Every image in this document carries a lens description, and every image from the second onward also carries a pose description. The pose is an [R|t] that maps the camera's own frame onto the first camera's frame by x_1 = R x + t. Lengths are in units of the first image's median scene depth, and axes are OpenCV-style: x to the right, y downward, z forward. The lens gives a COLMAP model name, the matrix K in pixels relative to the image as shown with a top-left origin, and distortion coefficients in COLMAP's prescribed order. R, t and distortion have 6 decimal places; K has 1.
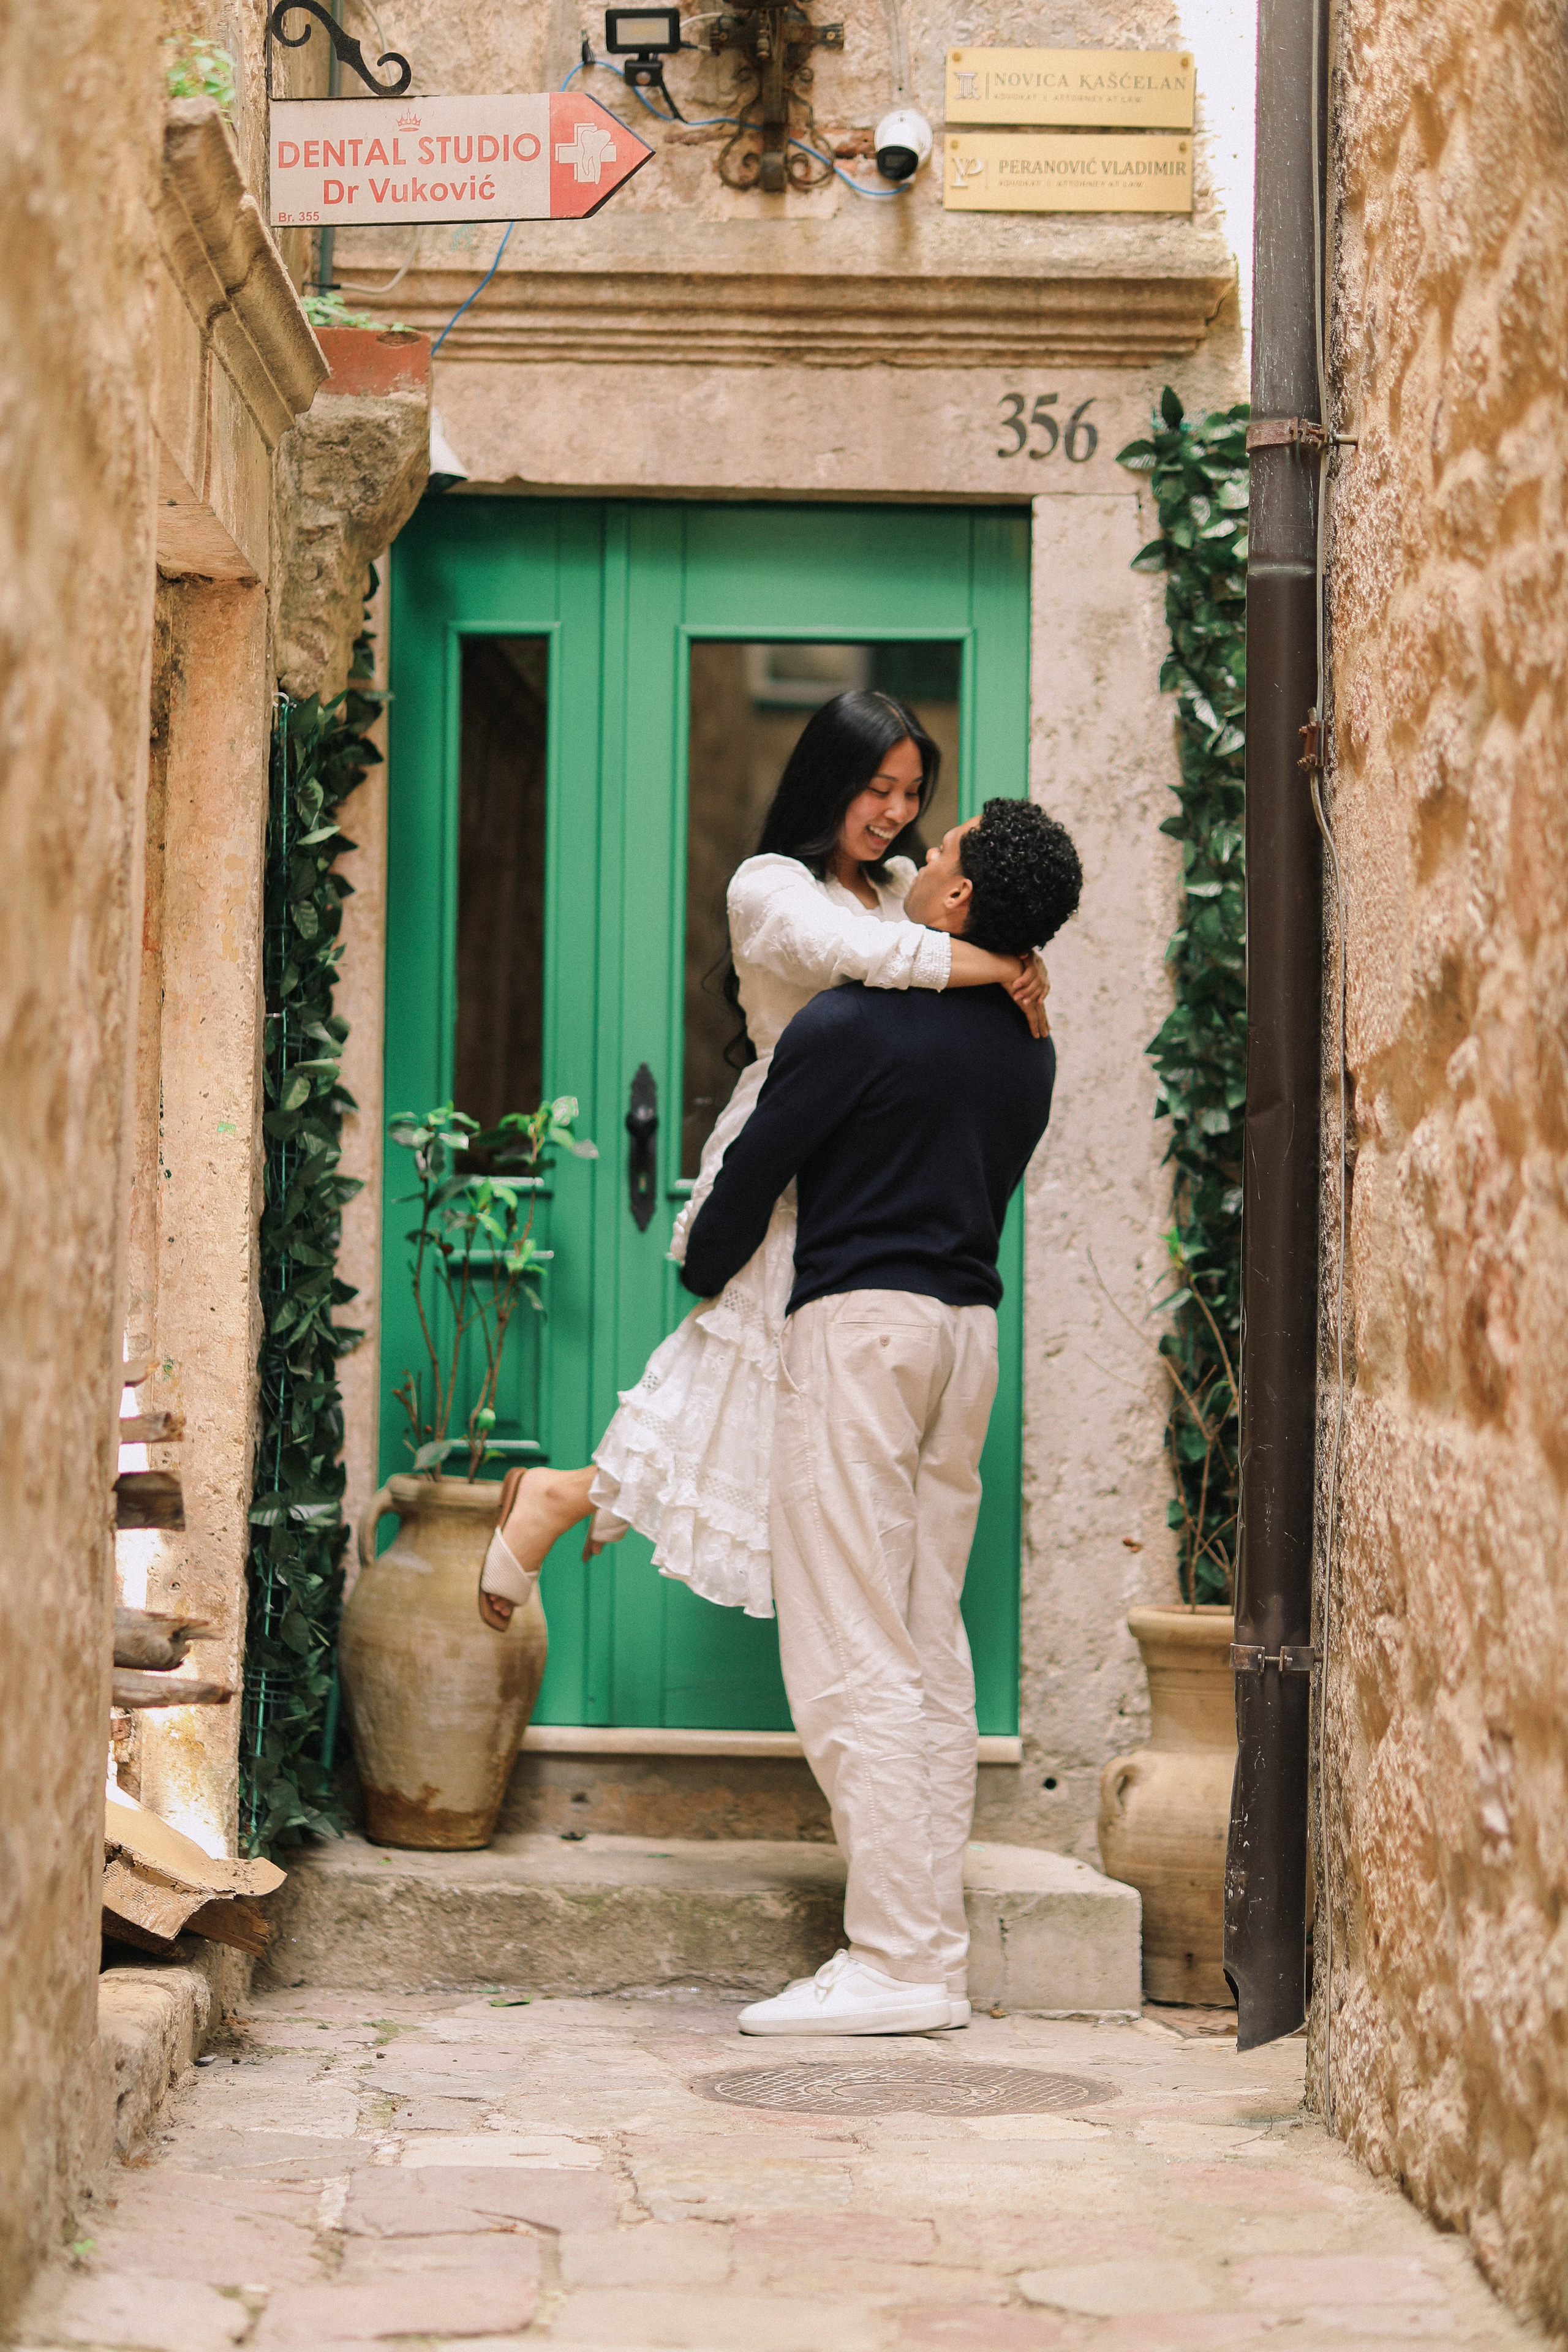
lens RADIAL K [[5723.2, 0, 821.8], [0, 5723.2, 1170.7], [0, 0, 1]] dist [-0.035050, -0.164132]
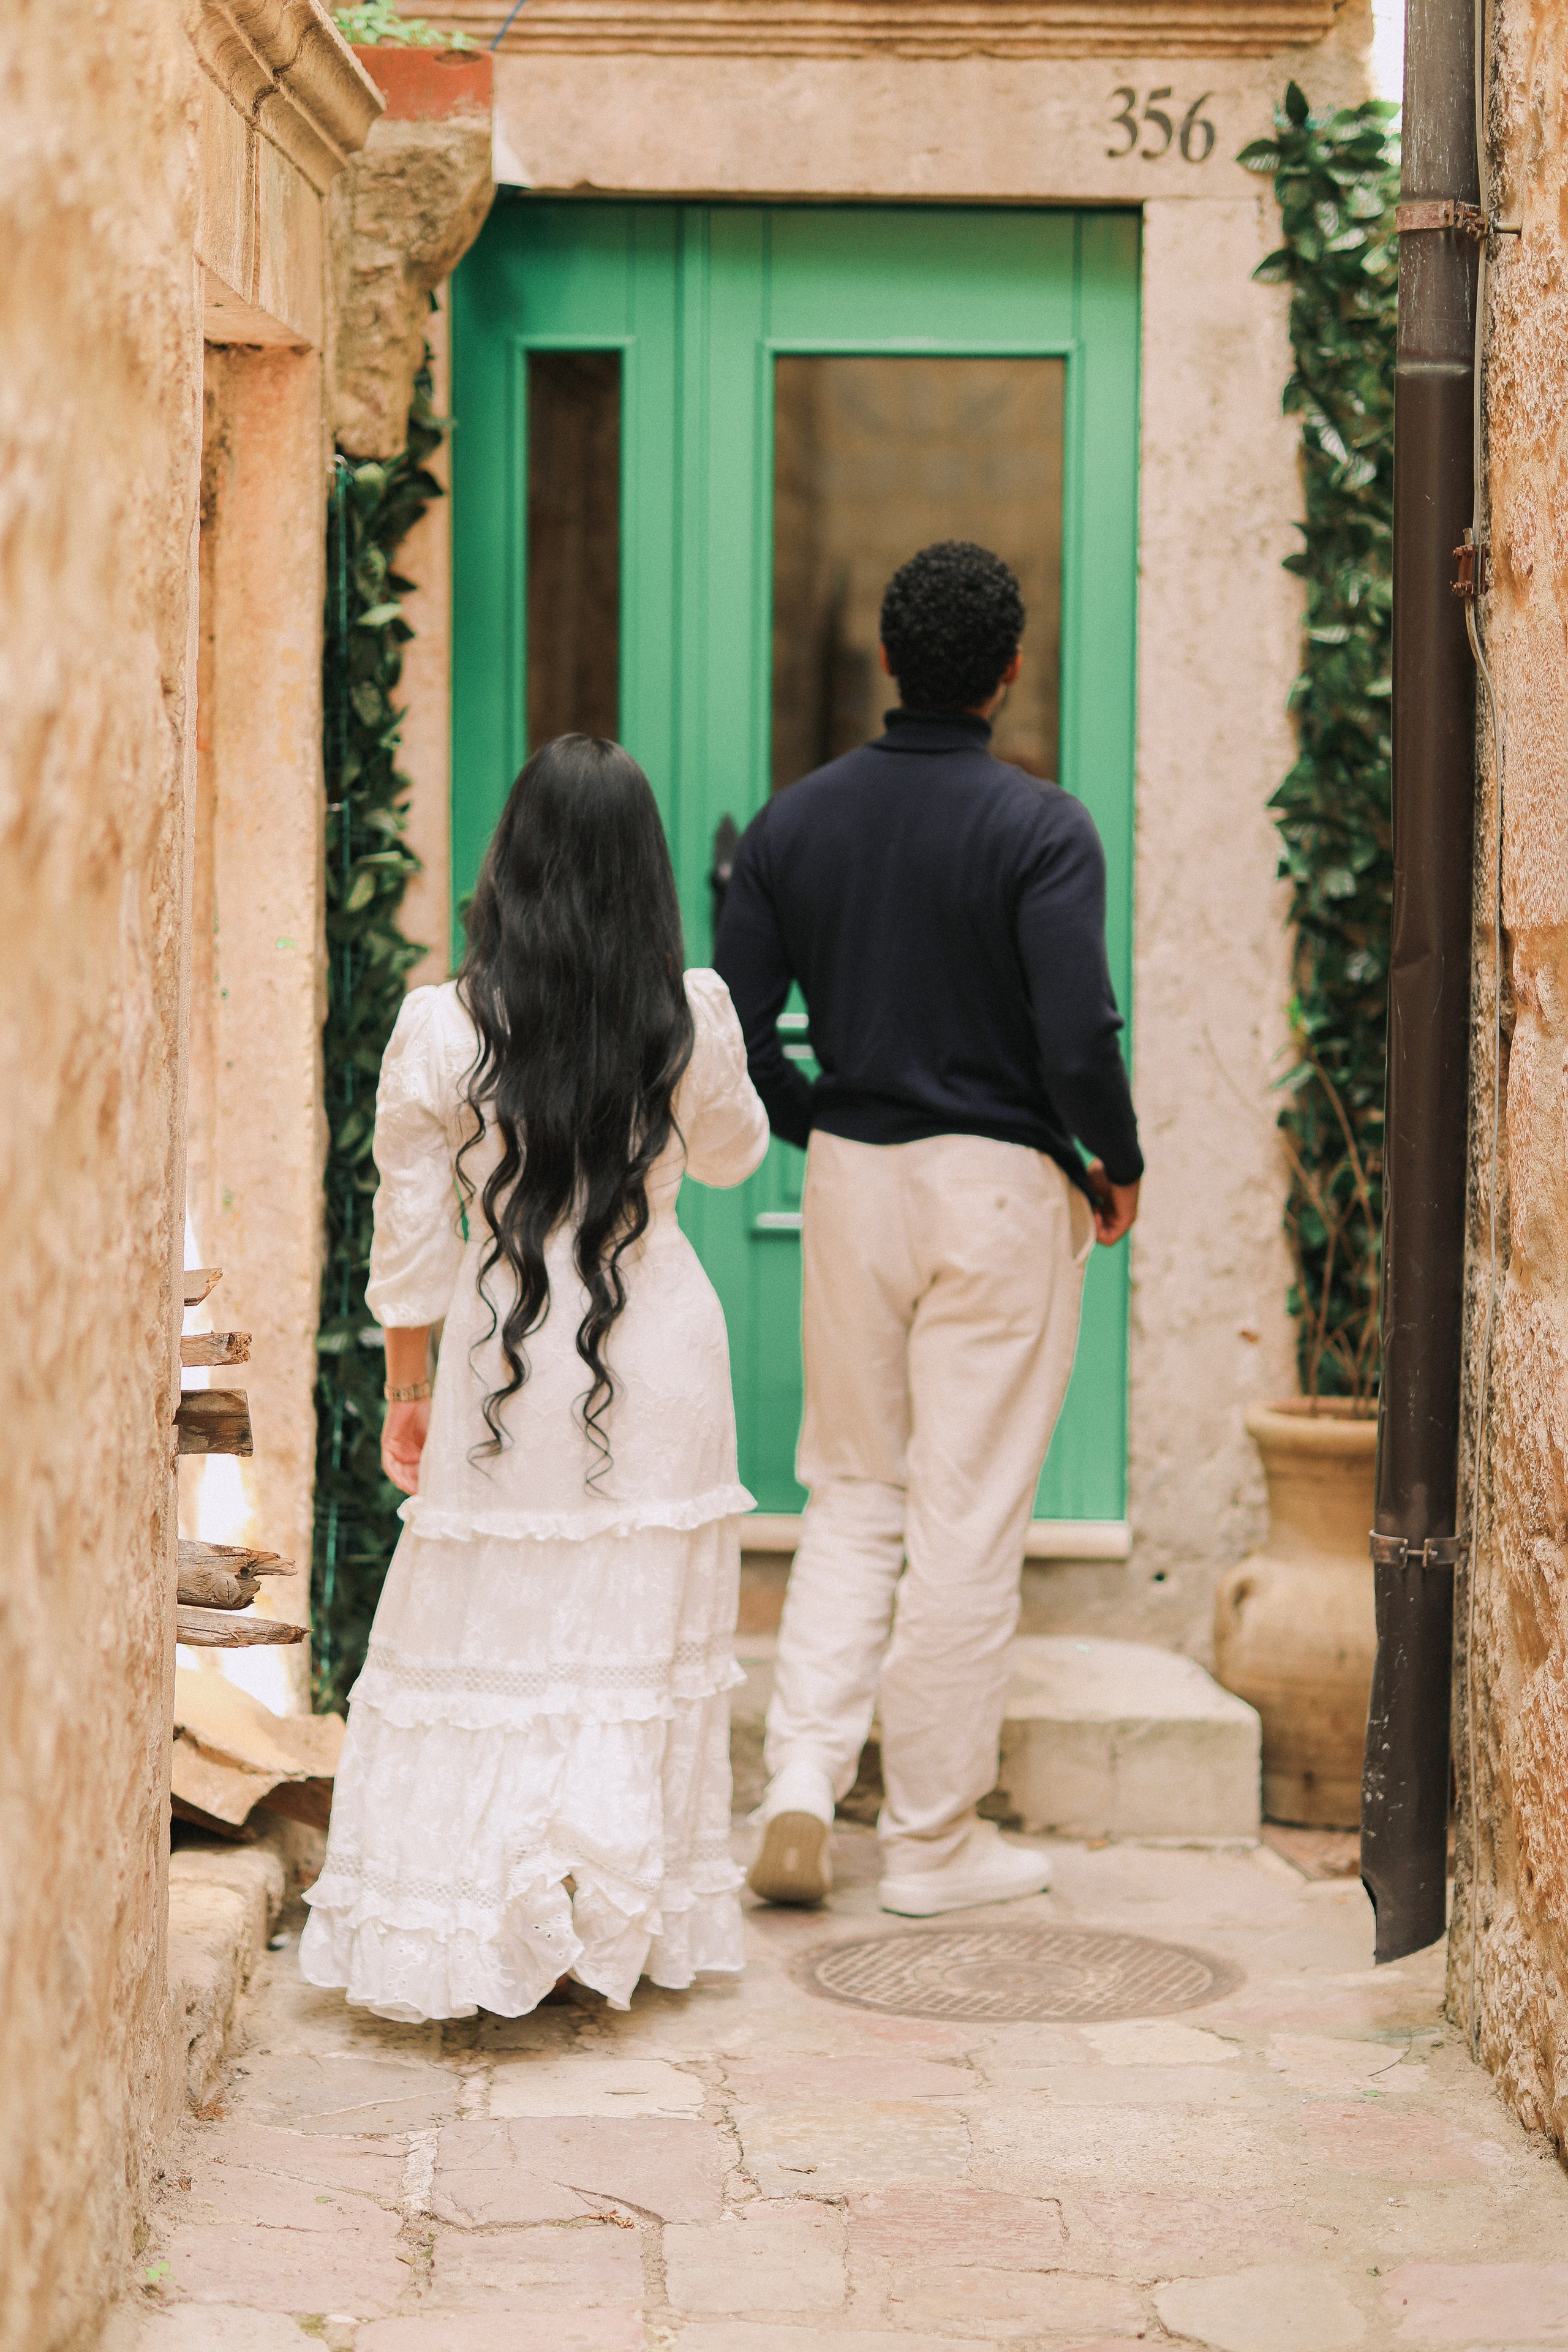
lens RADIAL K [[5877.3, 0, 780.6], [0, 5877.3, 1445.9], [0, 0, 1]] dist [-0.016277, -0.013585]
pose [[0.999812, -0.003223, -0.019119, -0.006407], [0.005517, 0.992616, 0.121177, -0.048509], [0.018587, -0.121260, 0.992447, 0.048457]]
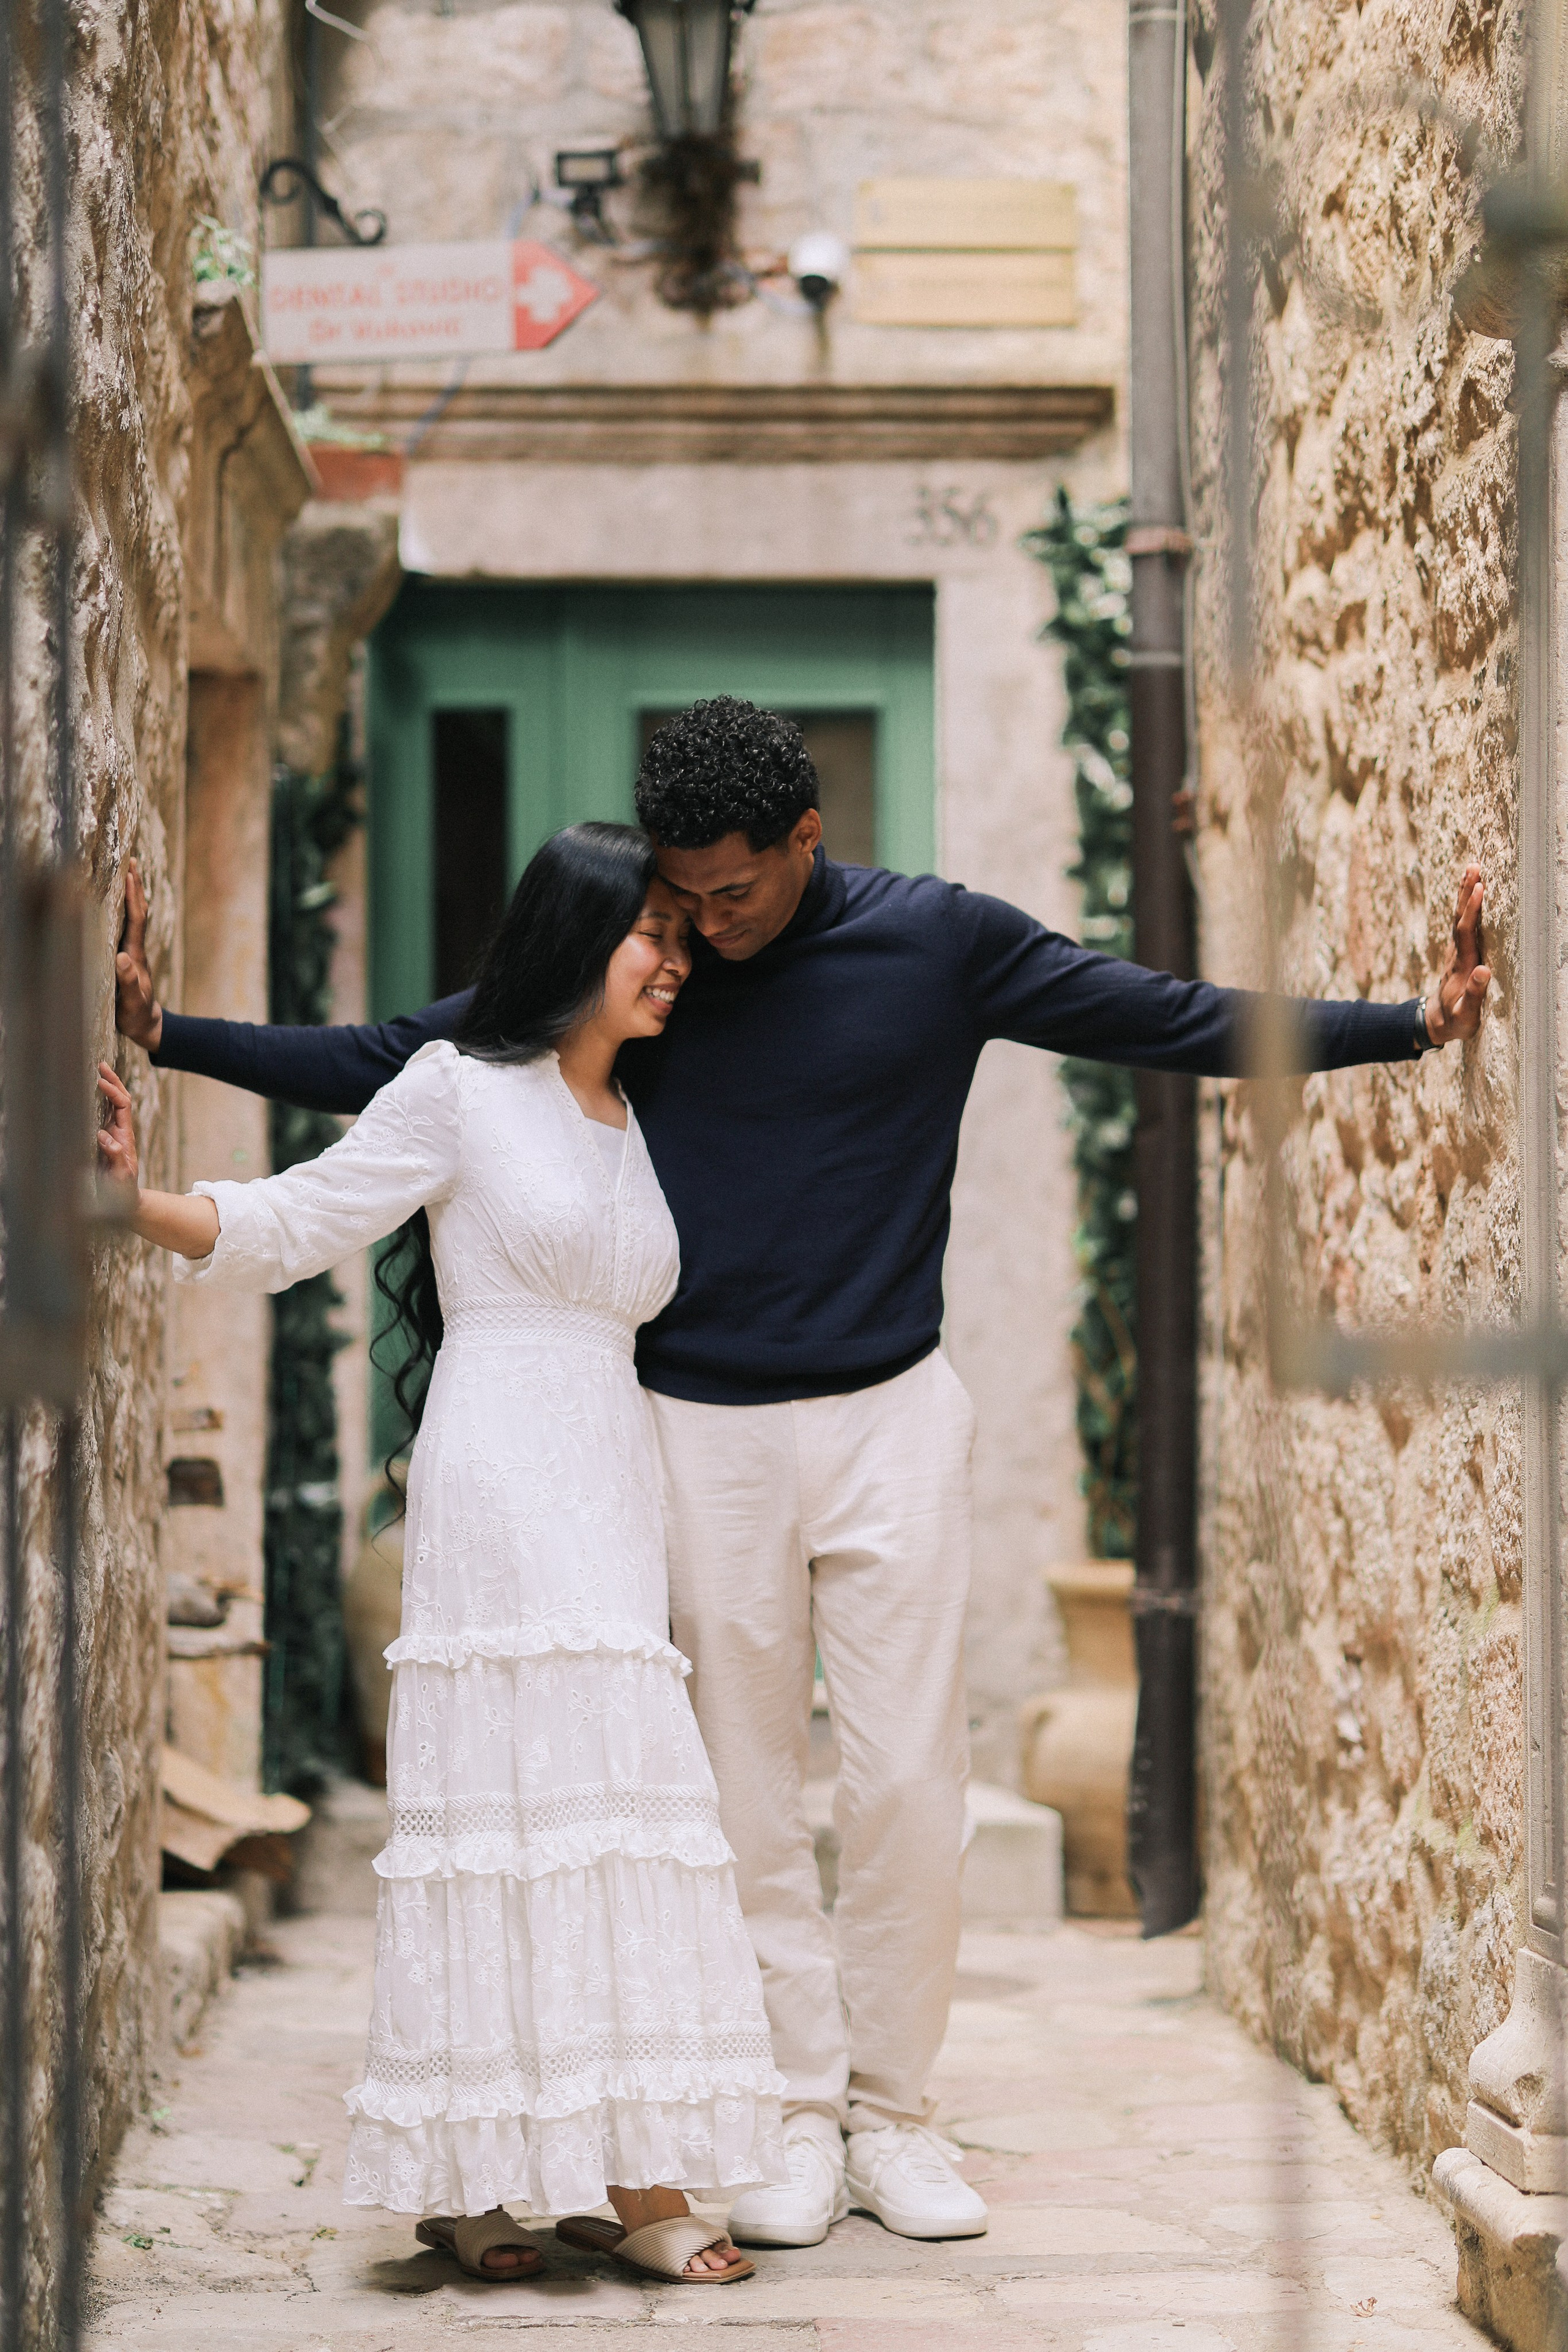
lens RADIAL K [[5440.3, 0, 786.6], [0, 5440.3, 1209.9], [0, 0, 1]] dist [-0.375227, 5.146546]
pose [[0.999834, -0.017117, 0.006276, -0.002973], [0.017073, 0.999830, 0.007011, -0.003049], [-0.006395, -0.006903, 0.999956, -0.090280]]
